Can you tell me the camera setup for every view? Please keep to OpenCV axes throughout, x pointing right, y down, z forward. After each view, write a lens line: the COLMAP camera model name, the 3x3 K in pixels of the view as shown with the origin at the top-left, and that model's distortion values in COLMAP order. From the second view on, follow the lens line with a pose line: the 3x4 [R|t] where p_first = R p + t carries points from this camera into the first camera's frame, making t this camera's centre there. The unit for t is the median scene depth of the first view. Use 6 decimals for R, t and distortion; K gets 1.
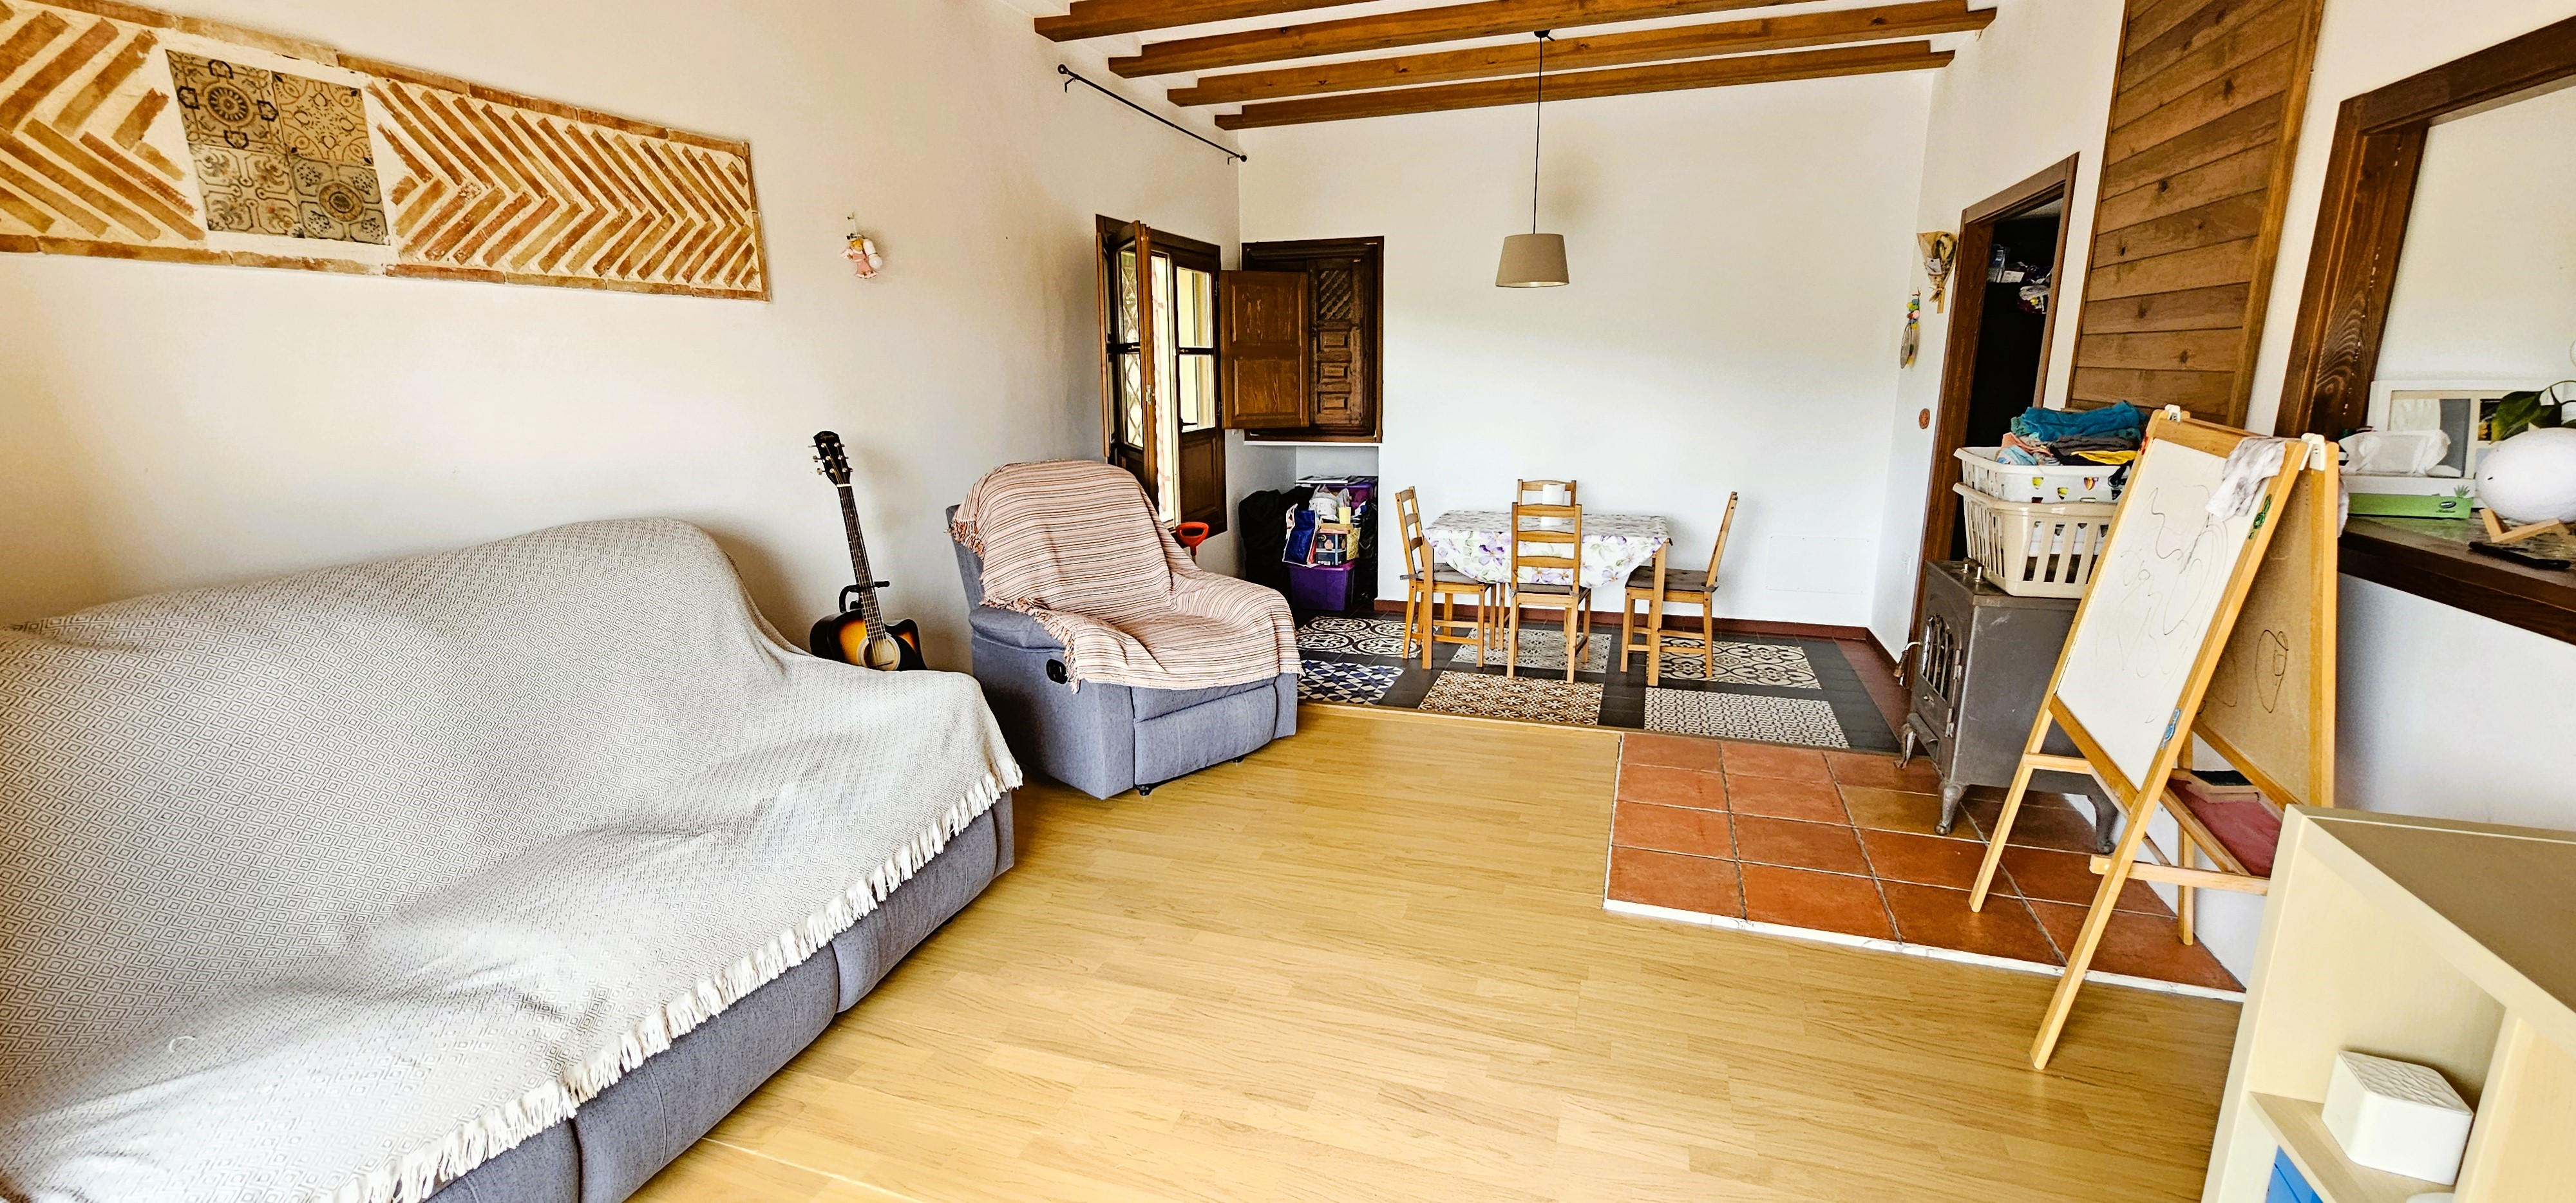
lens RADIAL K [[1054.7, 0, 1287.5], [0, 1054.7, 603.4], [0, 0, 1]] dist [-0.000594, 0.000464]
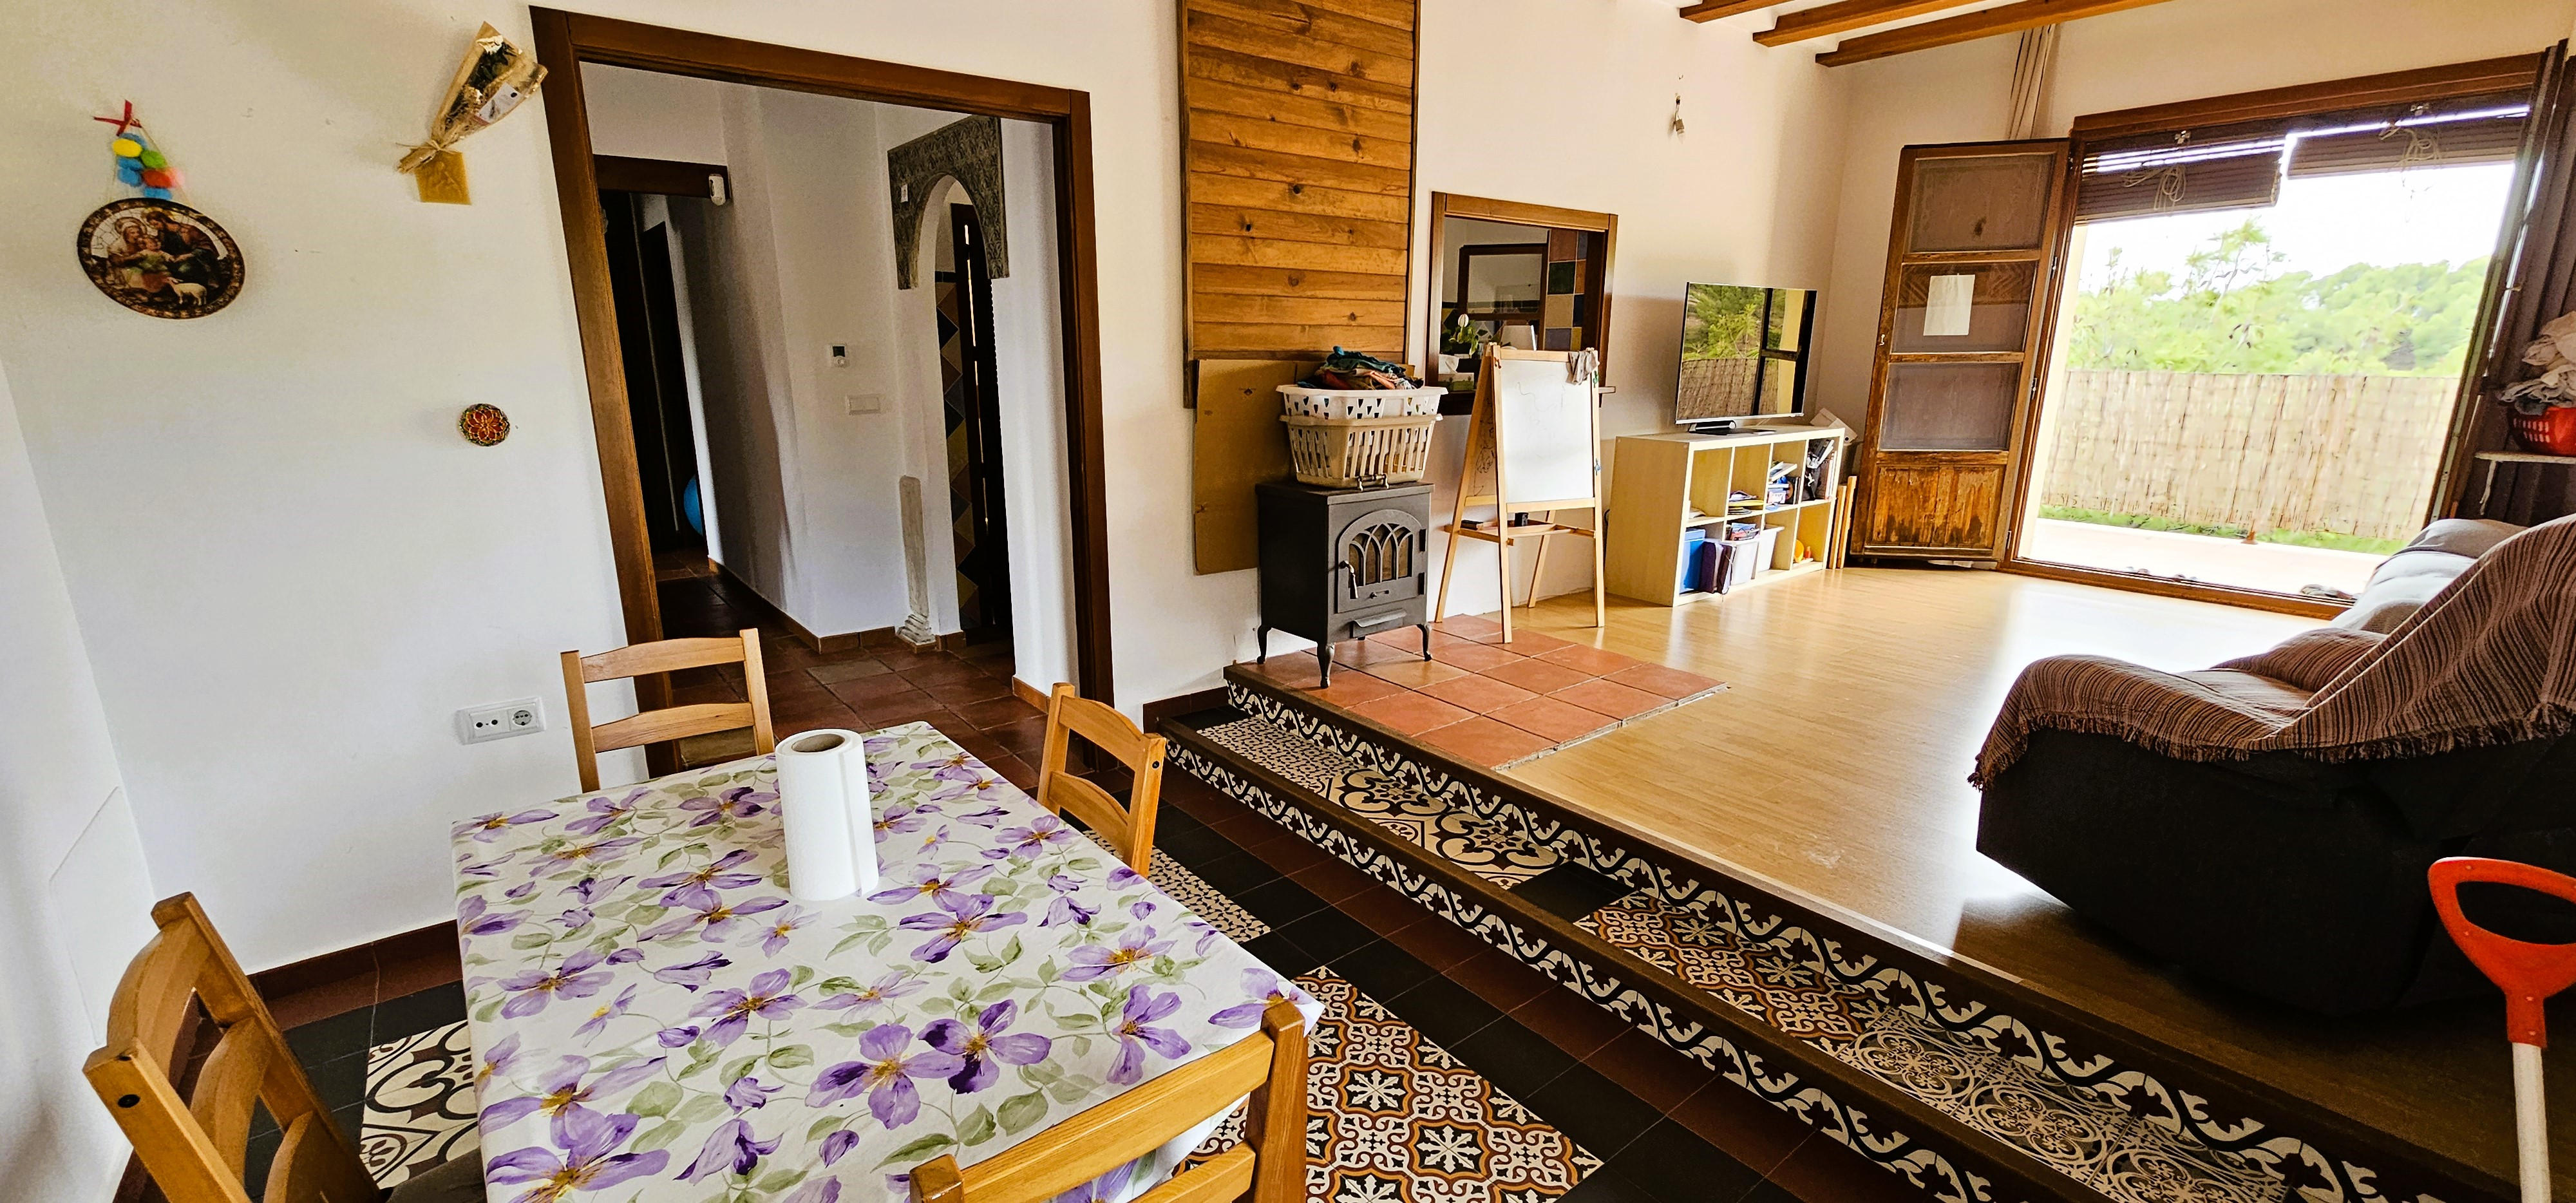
lens RADIAL K [[1054.7, 0, 1281.7], [0, 1054.7, 613.8], [0, 0, 1]] dist [-0.000594, 0.000464]
pose [[-0.837547, -0.125340, 0.531794, 0.049650], [0.130312, 0.899414, 0.417221, -0.507734], [-0.530598, 0.418741, -0.736968, 2.417846]]
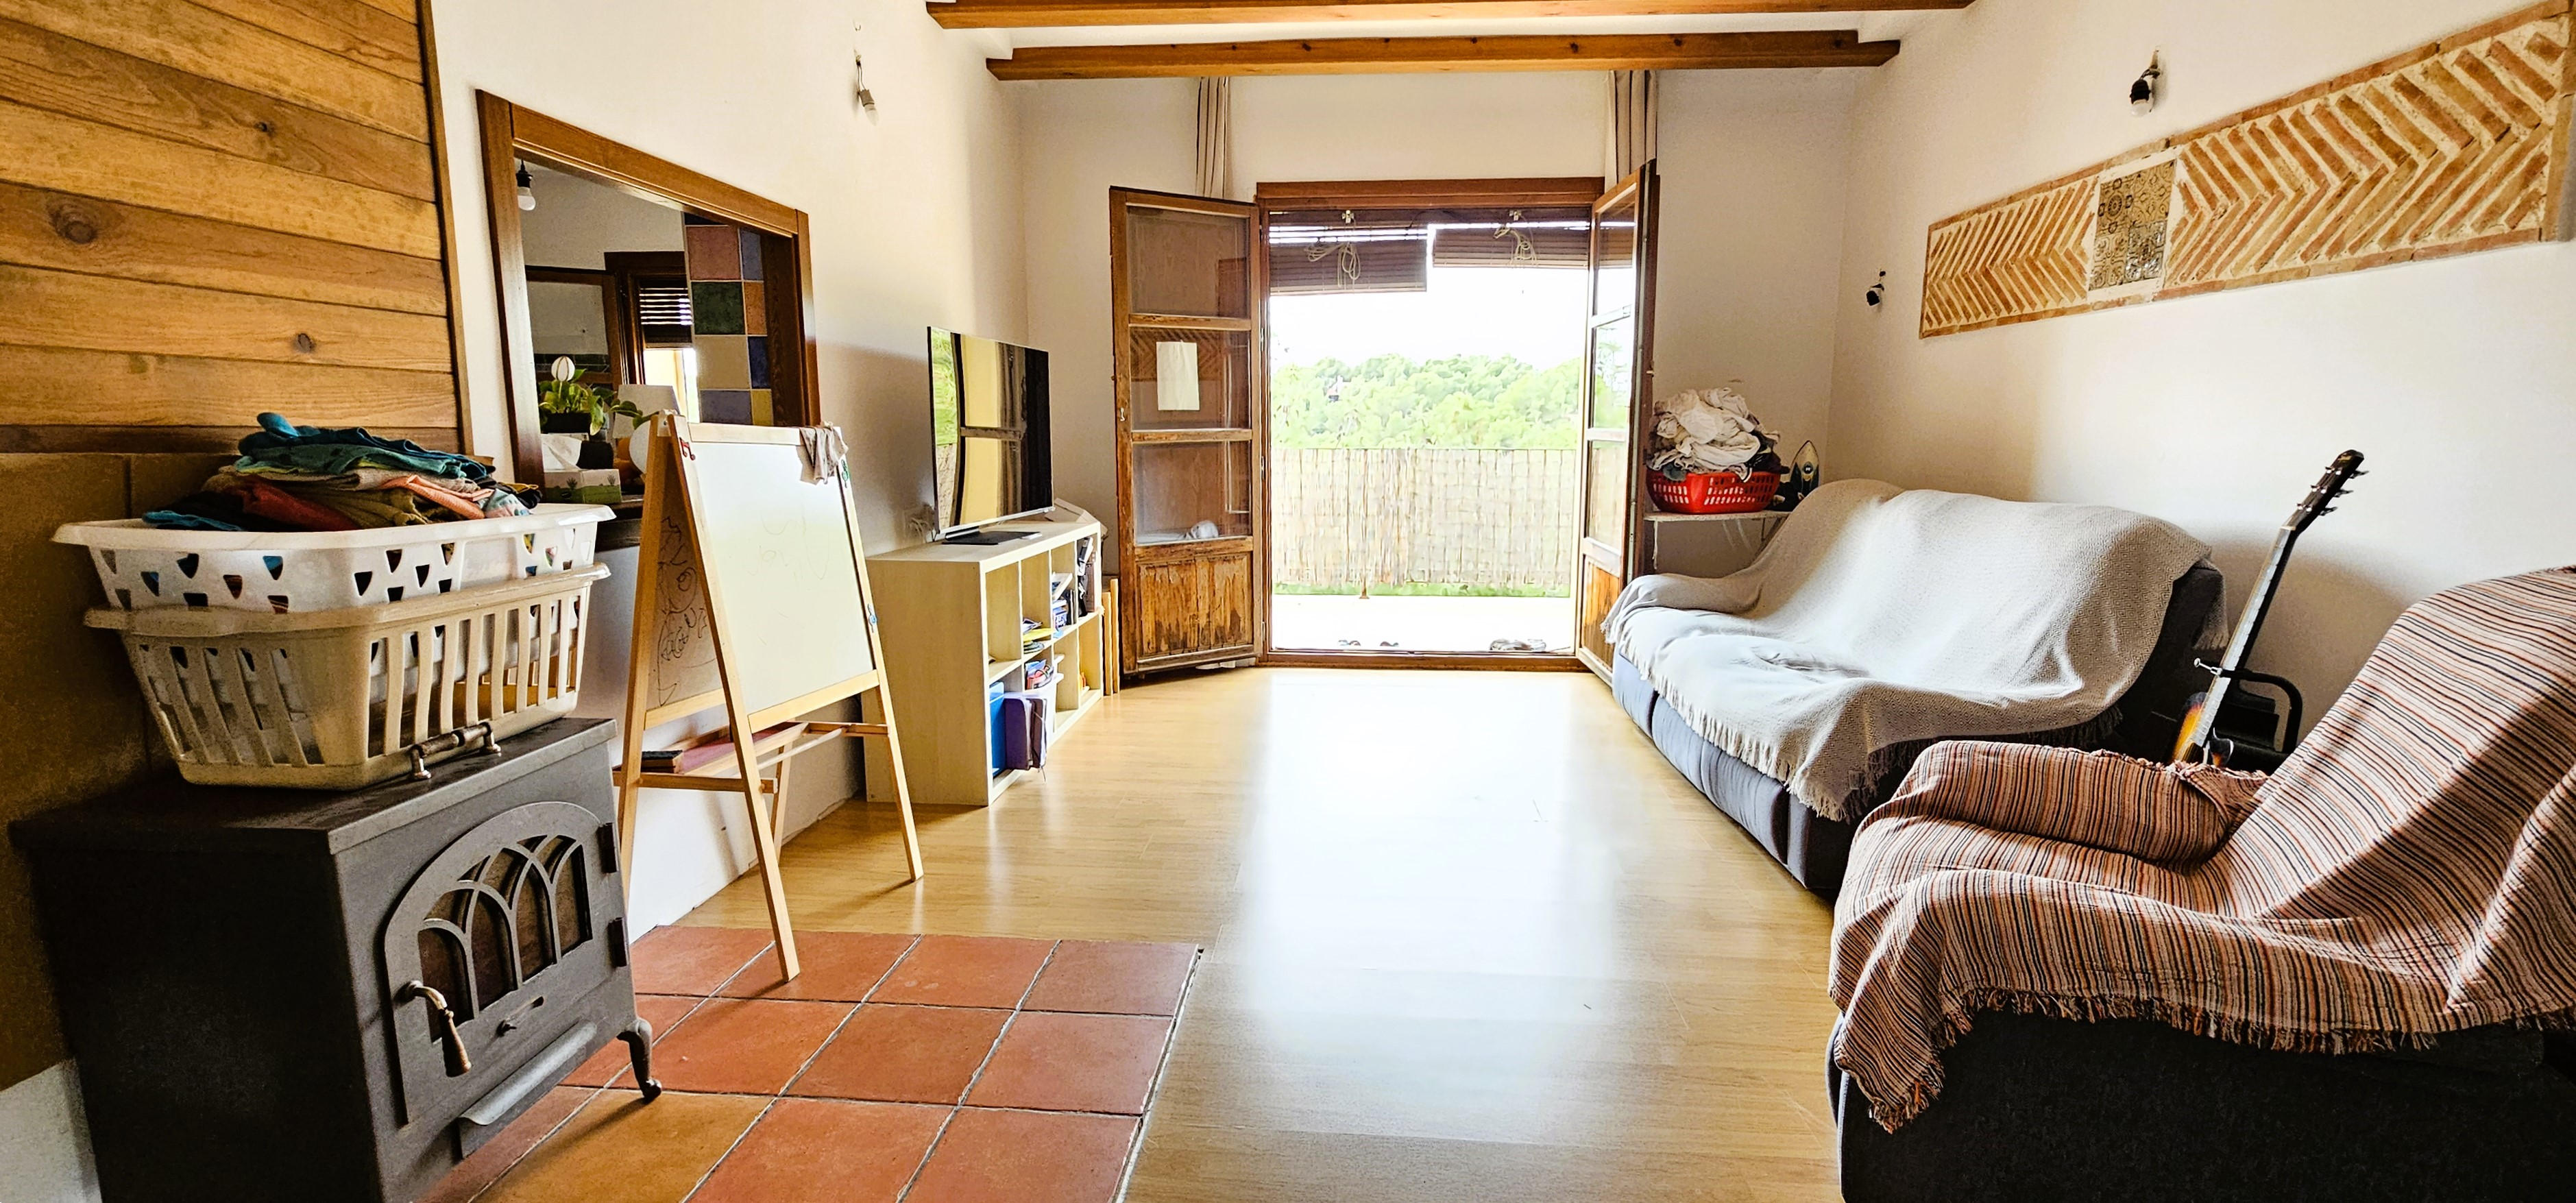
lens RADIAL K [[1124.9, 0, 1291.6], [0, 1124.9, 604.9], [0, 0, 1]] dist [0.000236, 0.001264]
pose [[-0.966374, 0.049588, -0.252315, 0.462562], [-0.048950, 0.927812, 0.369823, -0.367647], [0.252440, 0.369738, -0.894186, 1.822402]]
